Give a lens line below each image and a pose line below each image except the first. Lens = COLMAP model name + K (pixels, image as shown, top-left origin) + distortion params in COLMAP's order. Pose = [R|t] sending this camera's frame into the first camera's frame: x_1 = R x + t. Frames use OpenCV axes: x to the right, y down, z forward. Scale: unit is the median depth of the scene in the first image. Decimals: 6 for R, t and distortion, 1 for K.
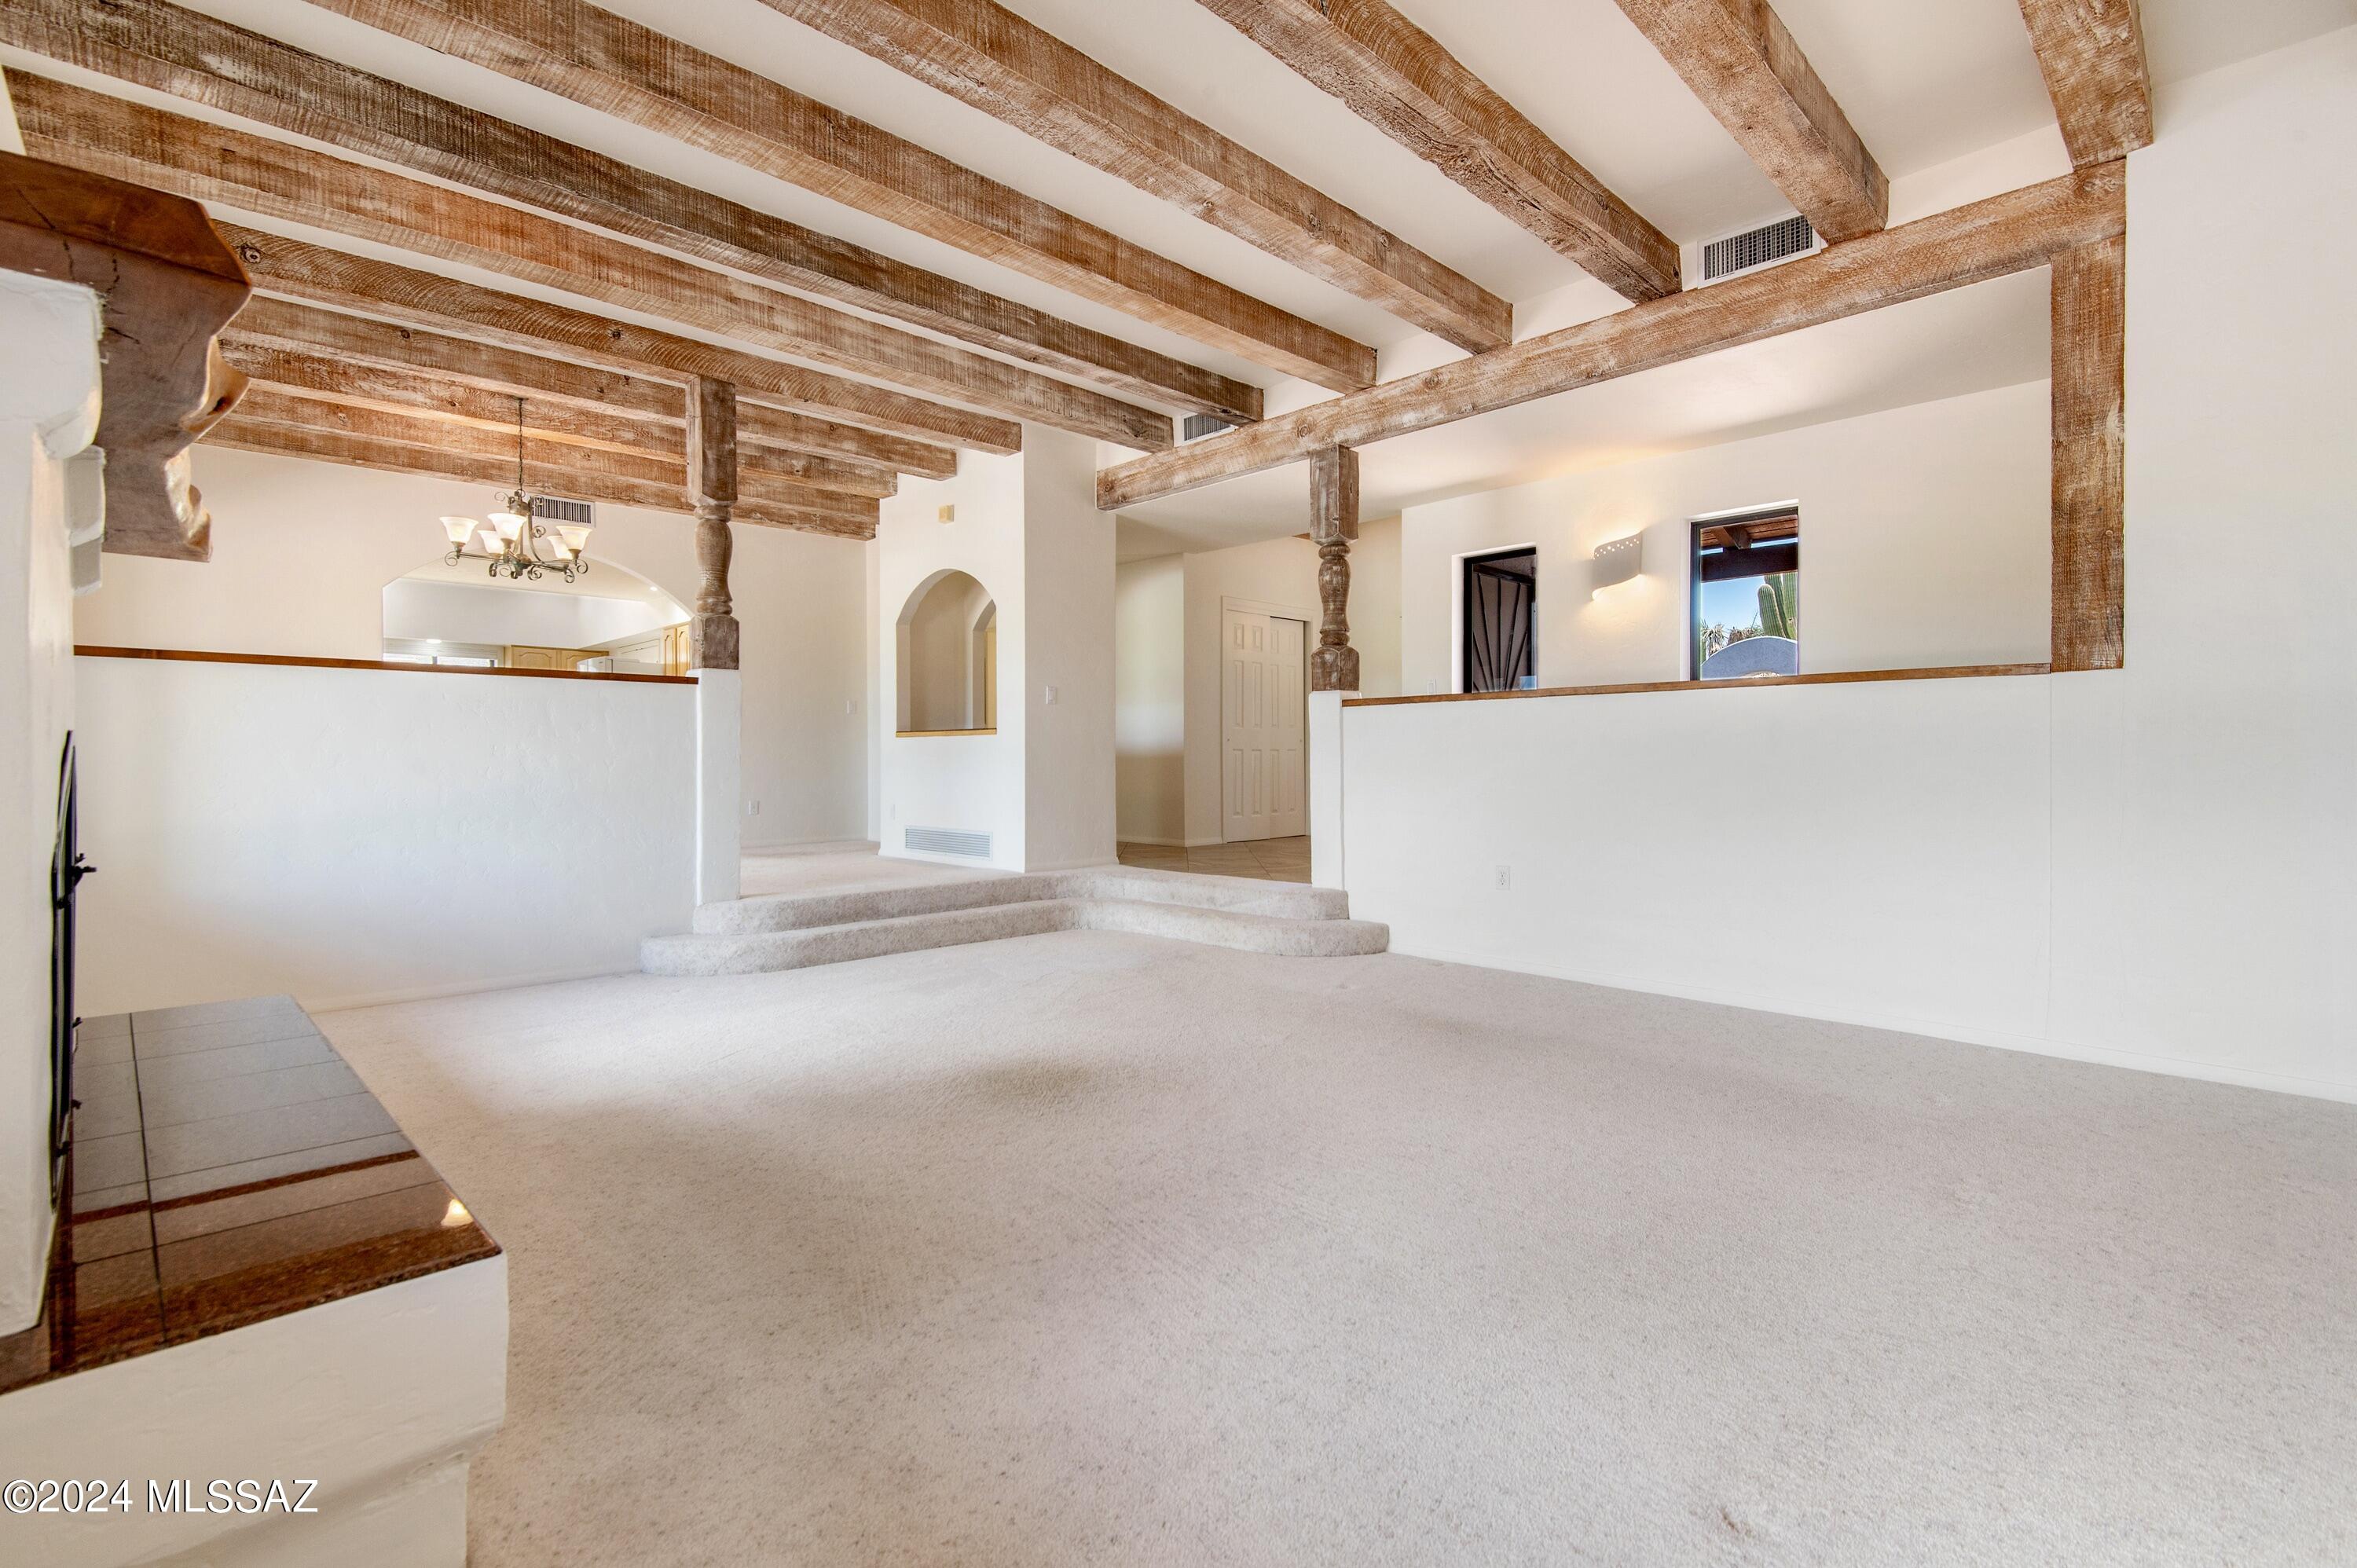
lens RADIAL K [[1074.3, 0, 1181.7], [0, 1074.3, 769.1], [0, 0, 1]] dist [0.015785, -0.008958]
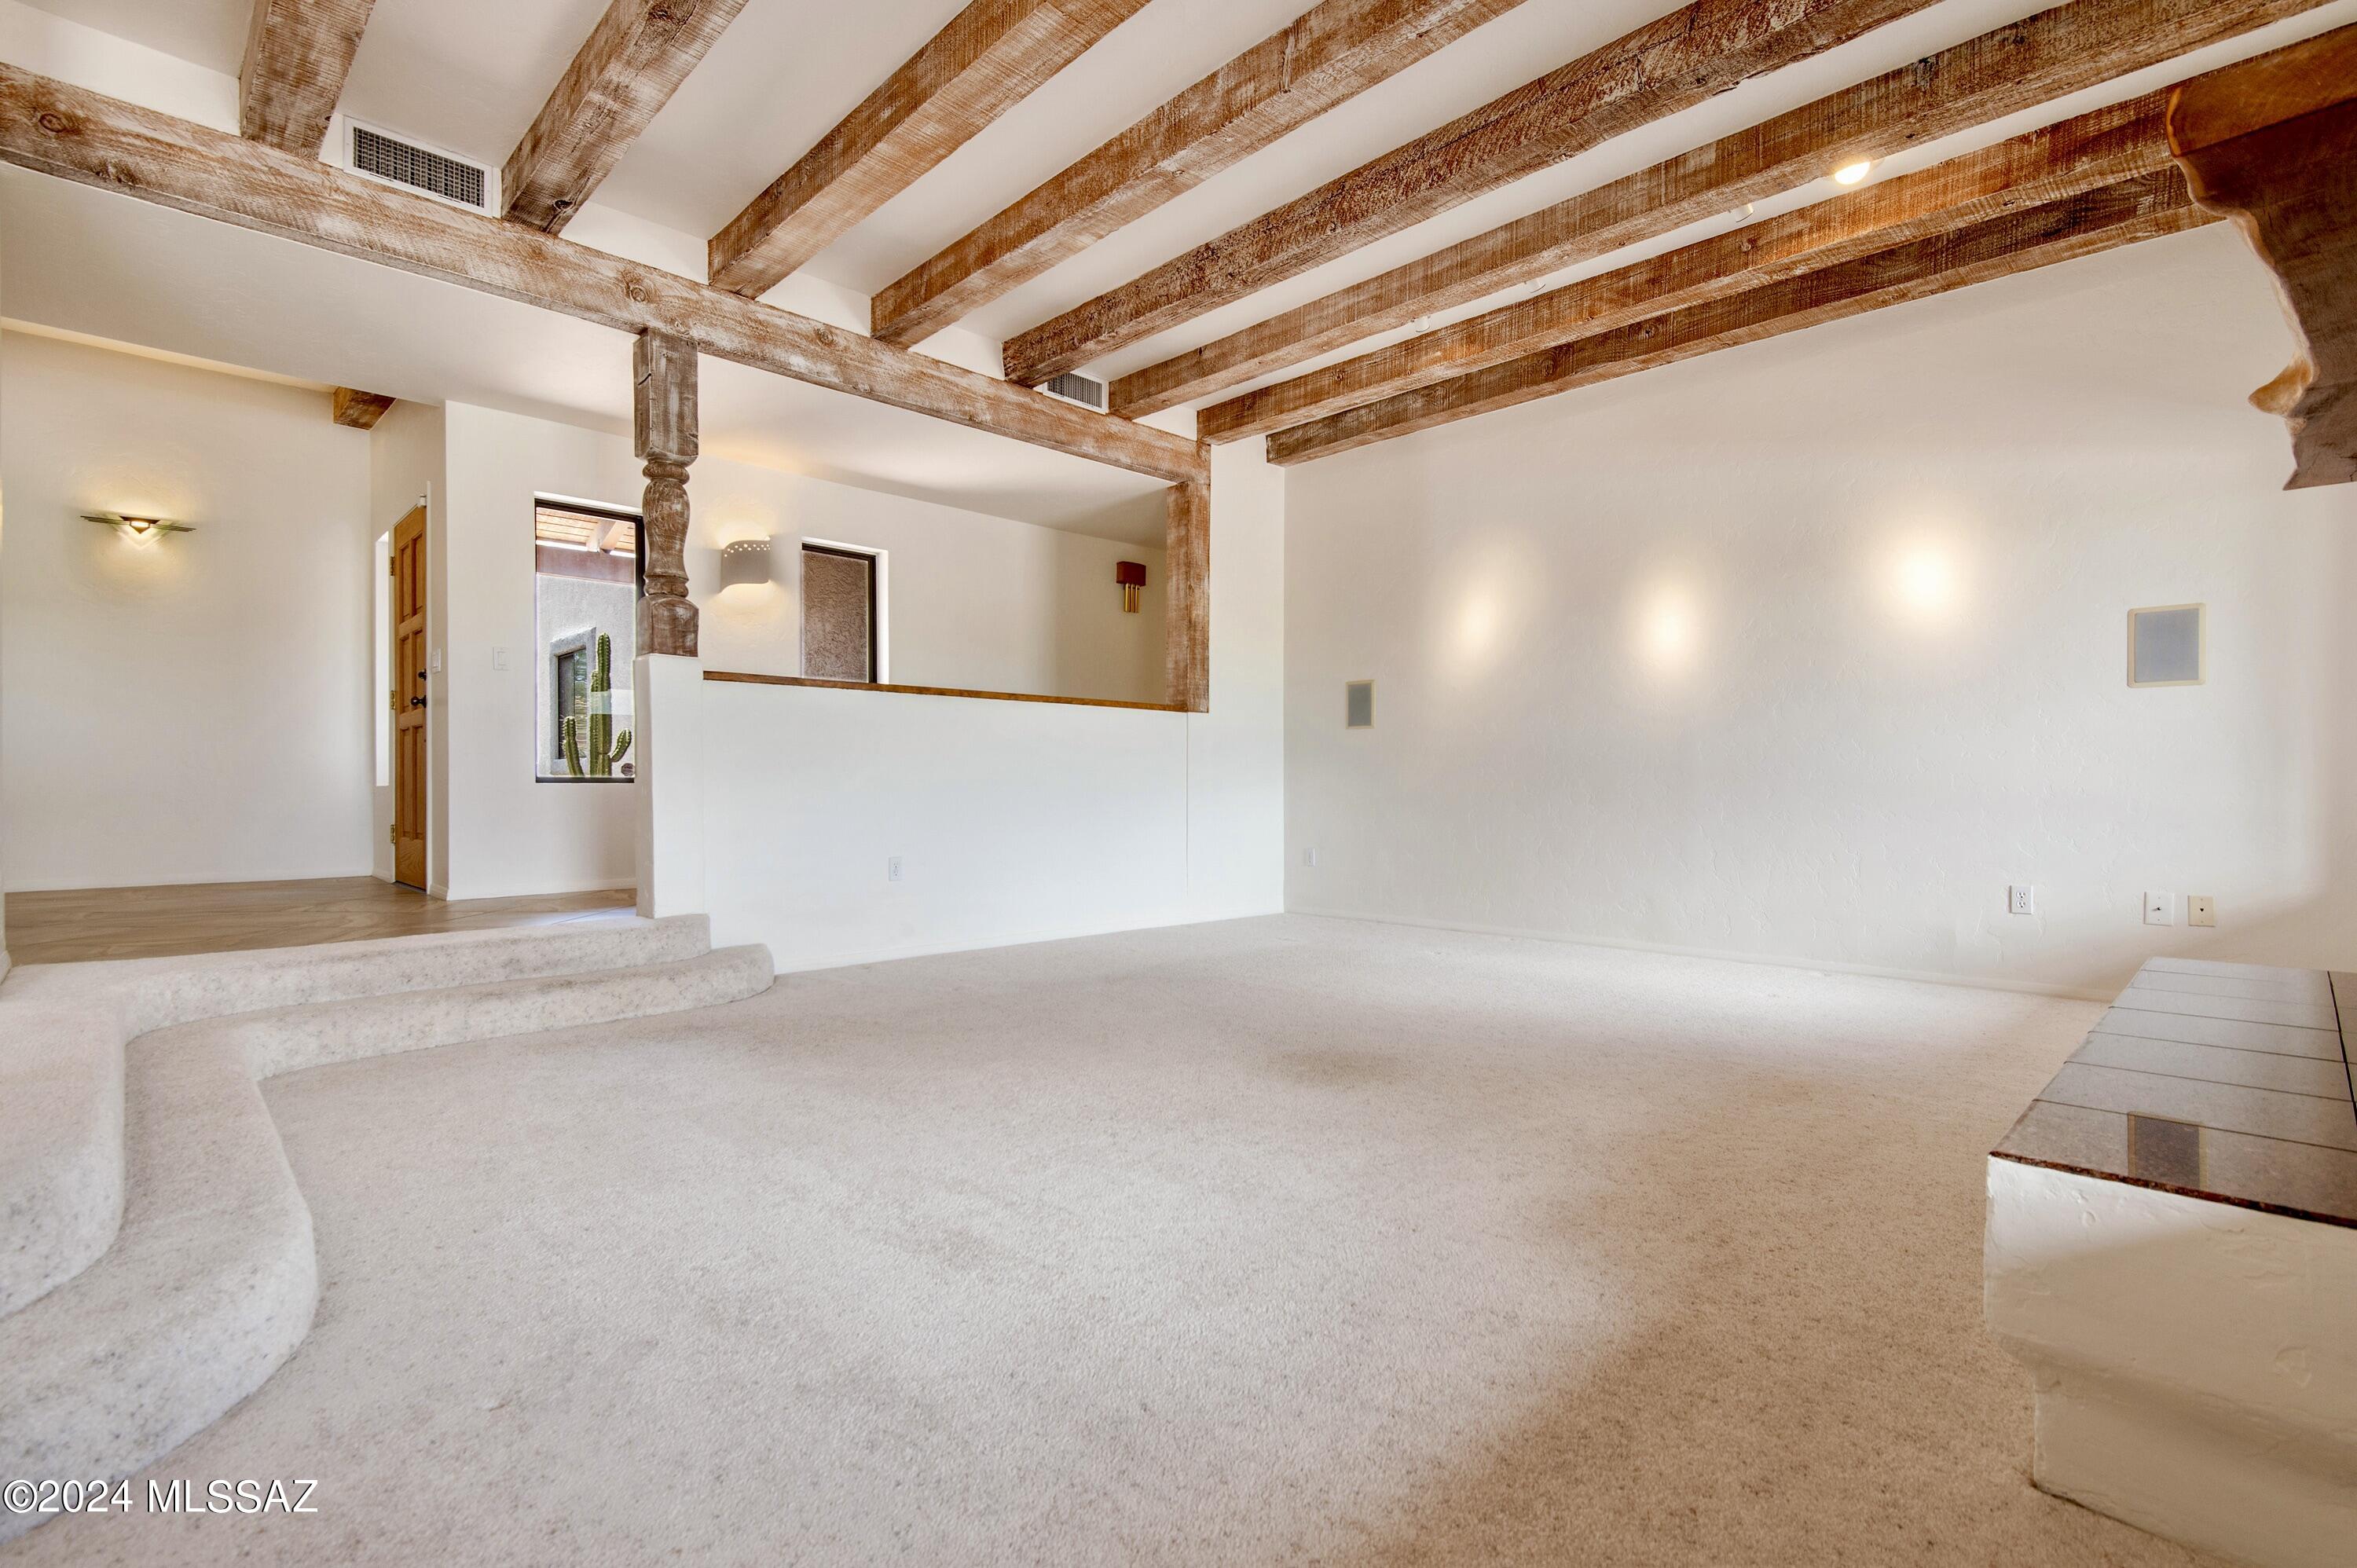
lens RADIAL K [[1074.3, 0, 1158.8], [0, 1074.3, 785.7], [0, 0, 1]] dist [0.015785, -0.008958]
pose [[0.008489, 0.003594, 0.999958, -0.671722], [0.009211, 0.999951, -0.003672, 0.026434], [-0.999922, 0.009242, 0.008455, 0.706242]]
